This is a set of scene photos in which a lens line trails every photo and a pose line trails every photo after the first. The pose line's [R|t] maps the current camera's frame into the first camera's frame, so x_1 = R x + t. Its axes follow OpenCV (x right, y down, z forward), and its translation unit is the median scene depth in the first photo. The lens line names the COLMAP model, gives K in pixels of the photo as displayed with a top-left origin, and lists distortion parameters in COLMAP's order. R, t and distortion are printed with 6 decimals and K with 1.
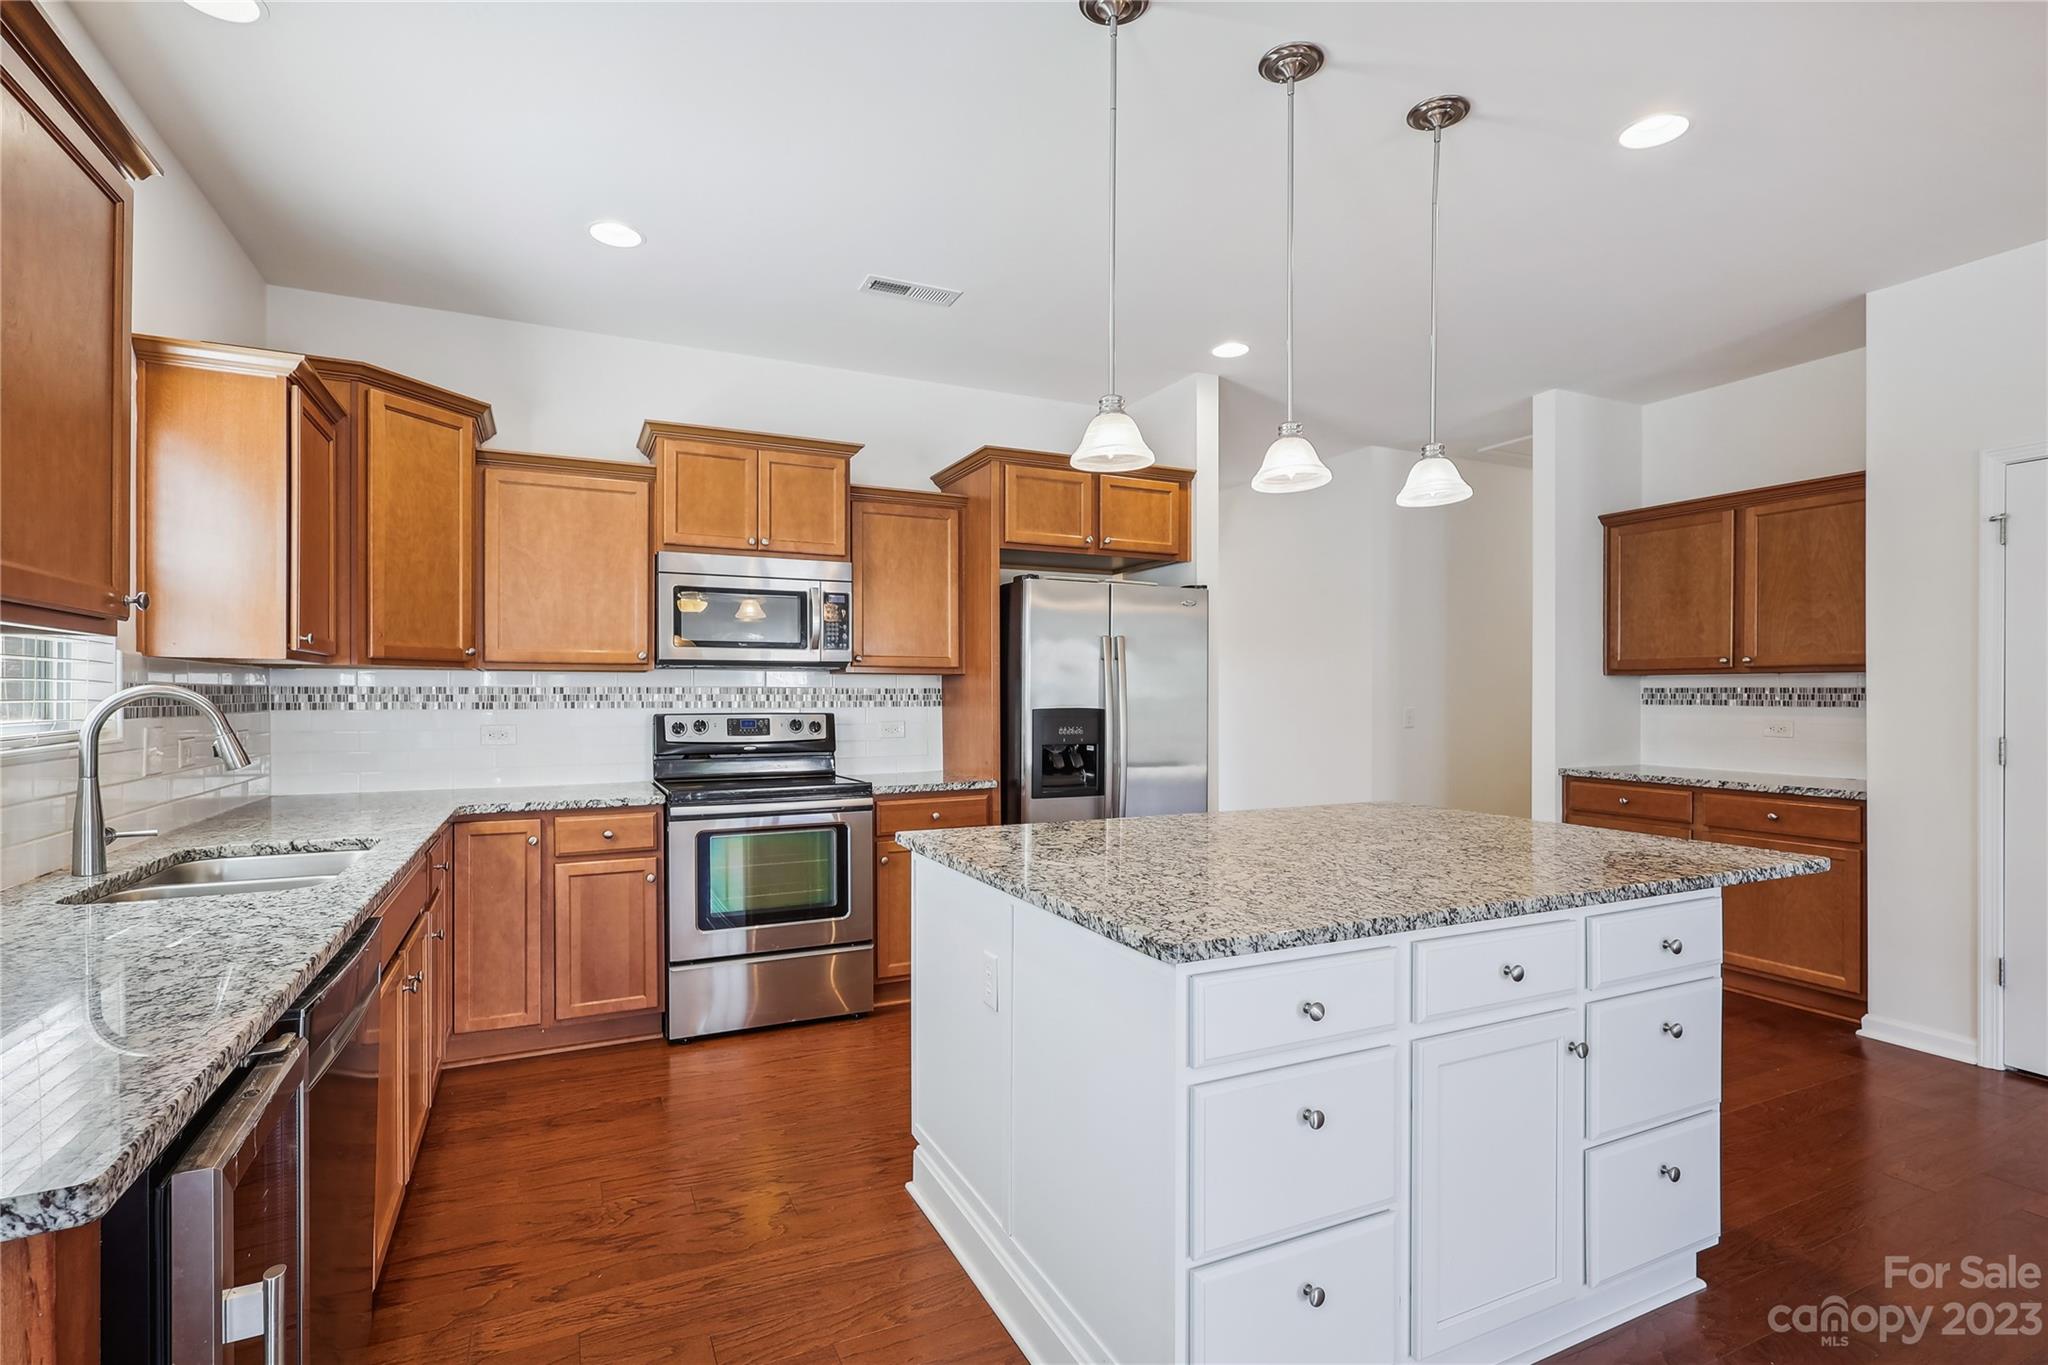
lens RADIAL K [[982.6, 0, 1043.1], [0, 982.6, 697.3], [0, 0, 1]] dist [0.000737, -0.000189]
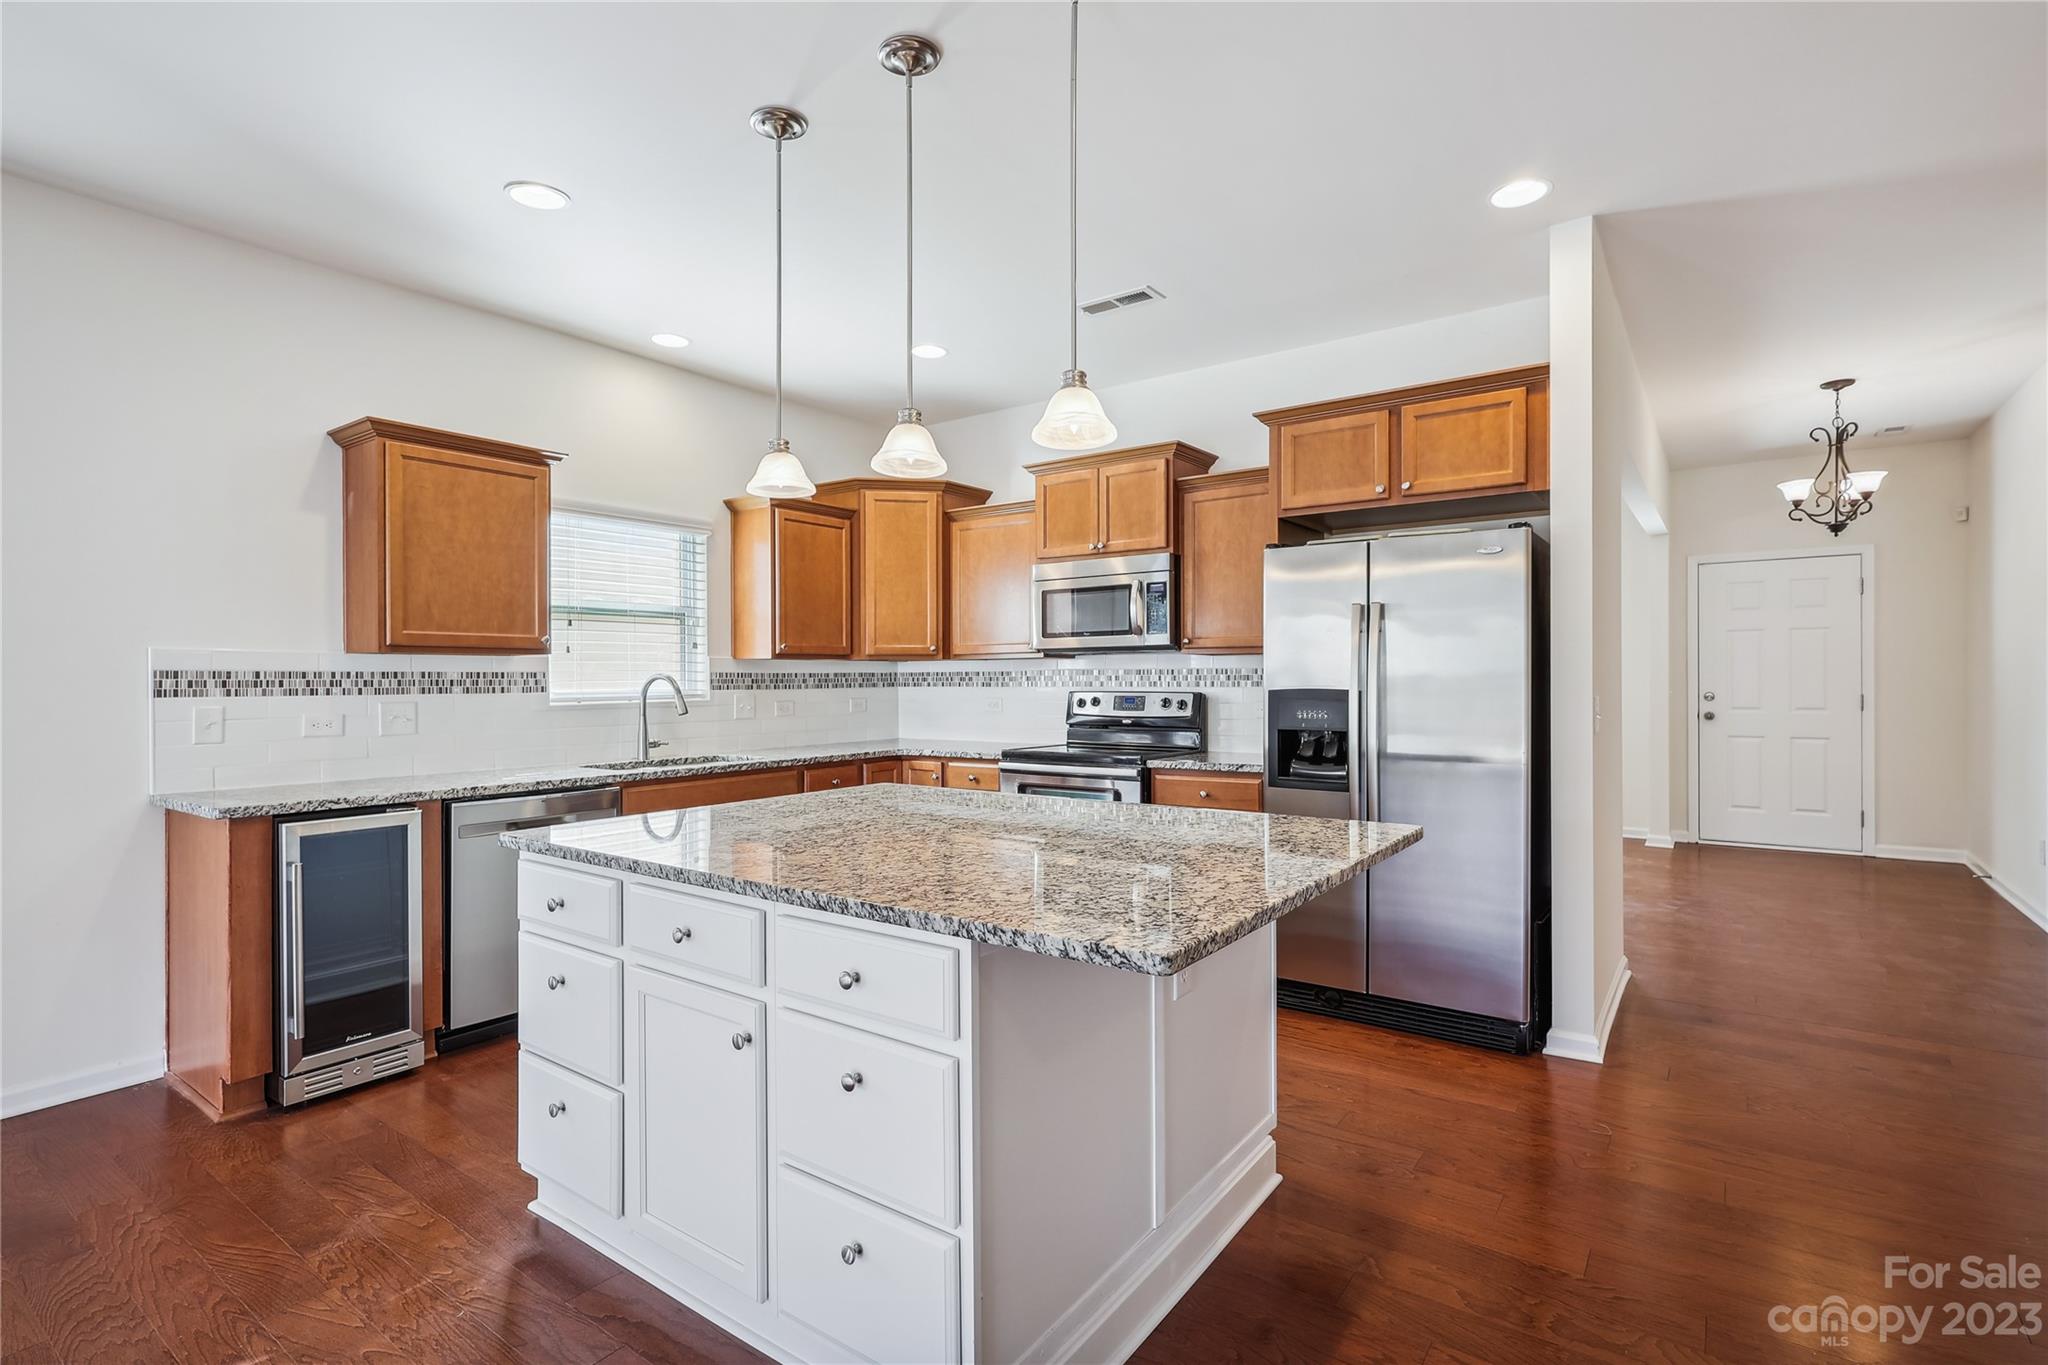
lens RADIAL K [[982.6, 0, 1030.2], [0, 982.6, 688.1], [0, 0, 1]] dist [0.000737, -0.000189]
pose [[0.472825, 0.006697, -0.881131, 0.683575], [0.003803, 0.999946, 0.009641, 0.000454], [0.881148, -0.007909, 0.472774, 0.353912]]
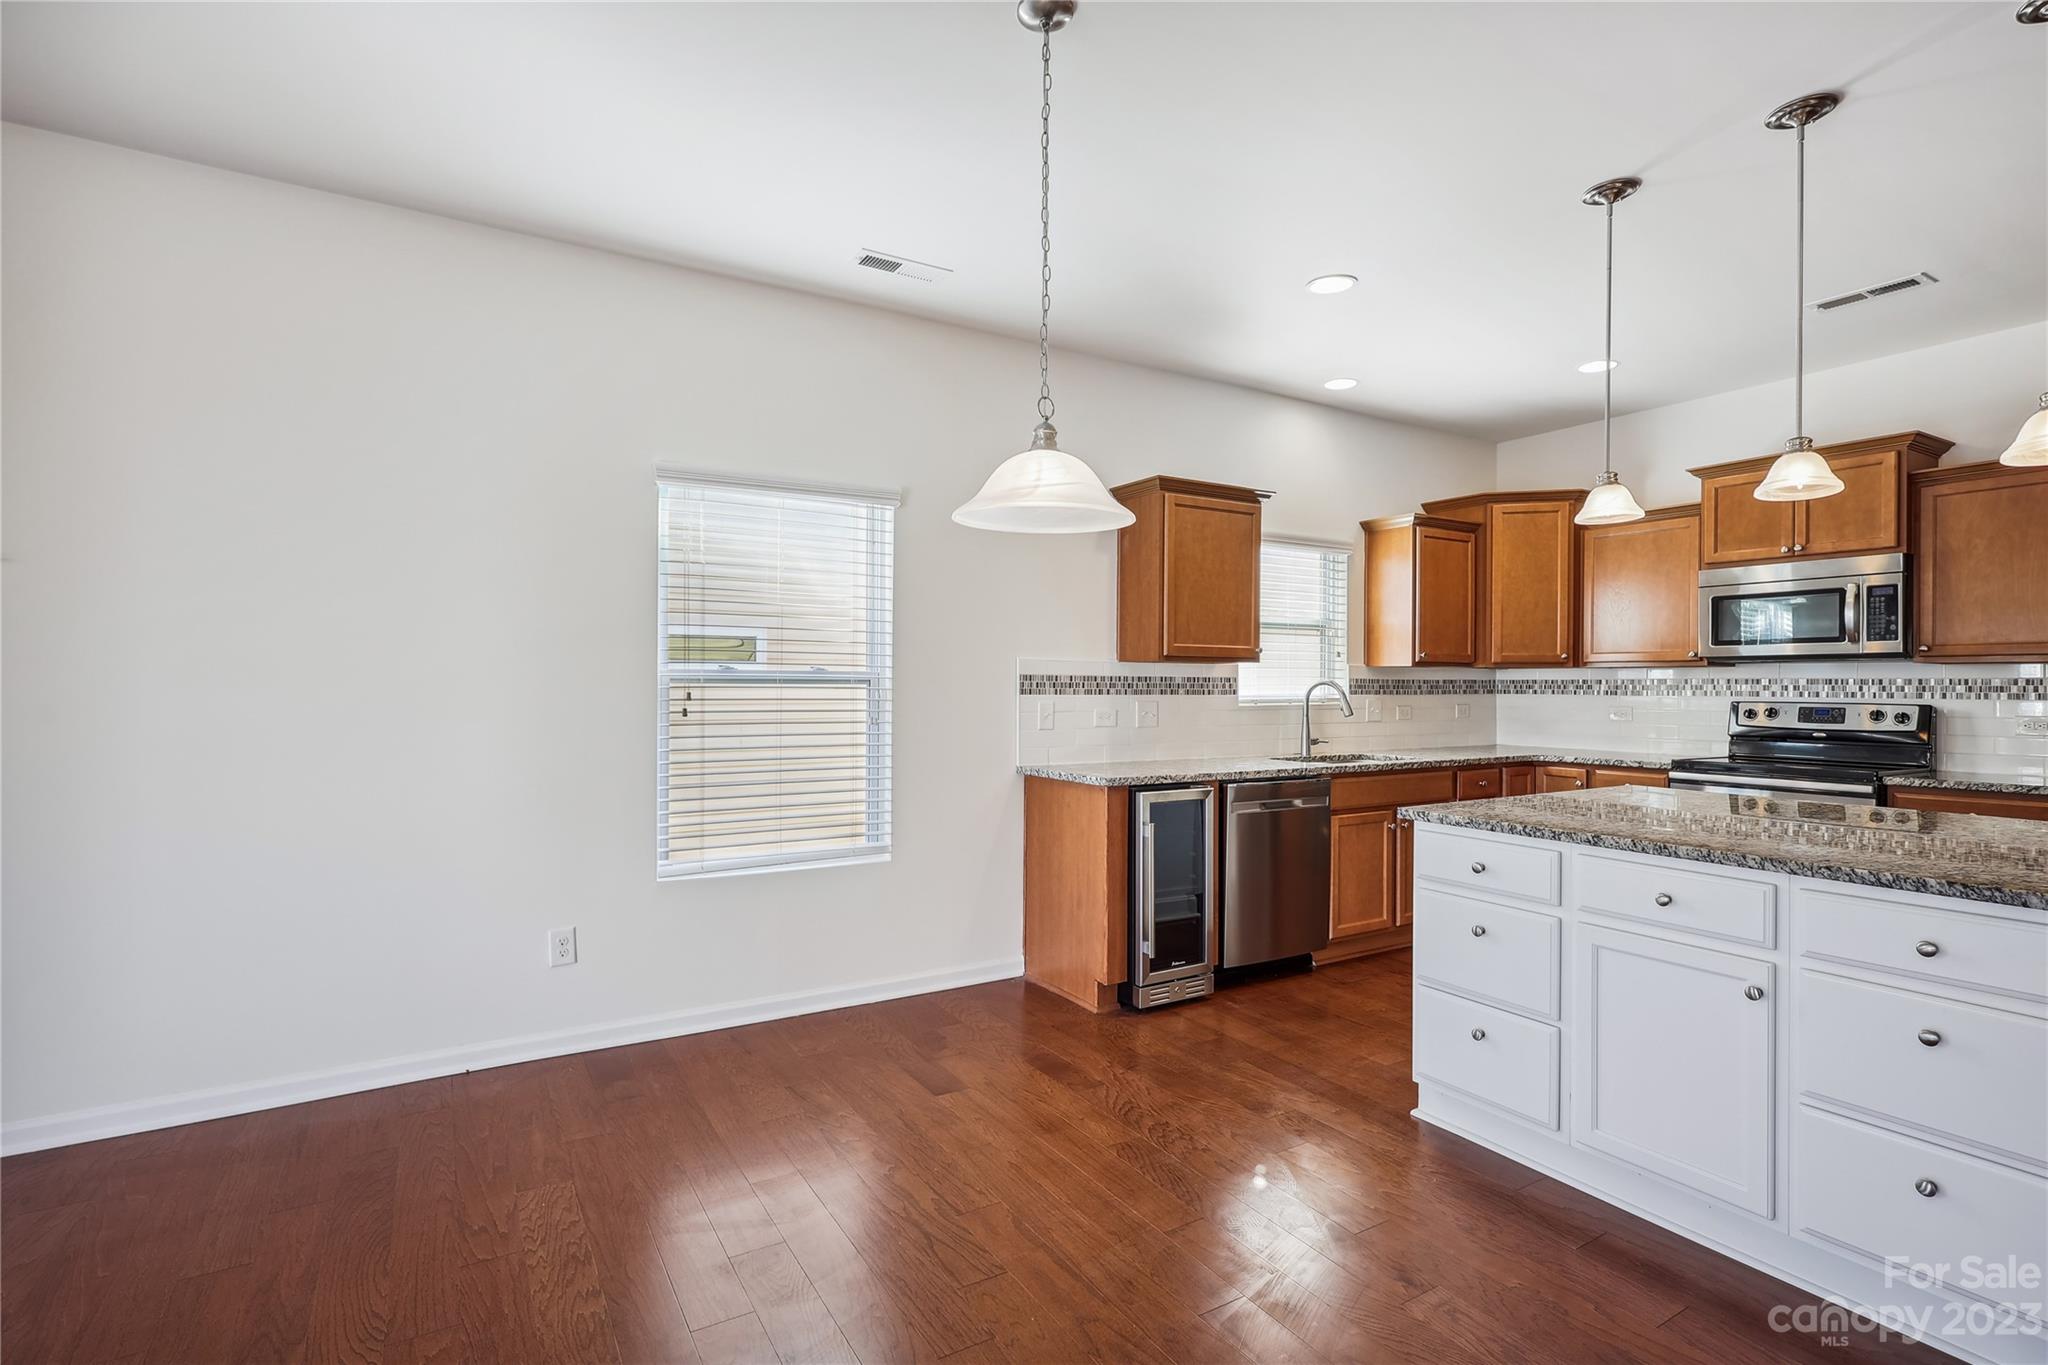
lens RADIAL K [[982.6, 0, 1006.2], [0, 982.6, 681.3], [0, 0, 1]] dist [0.000737, -0.000189]
pose [[0.083865, -0.001874, -0.996475, 0.719674], [-0.006448, 0.999976, -0.002424, 0.001174], [0.996456, 0.006629, 0.083851, 0.013442]]
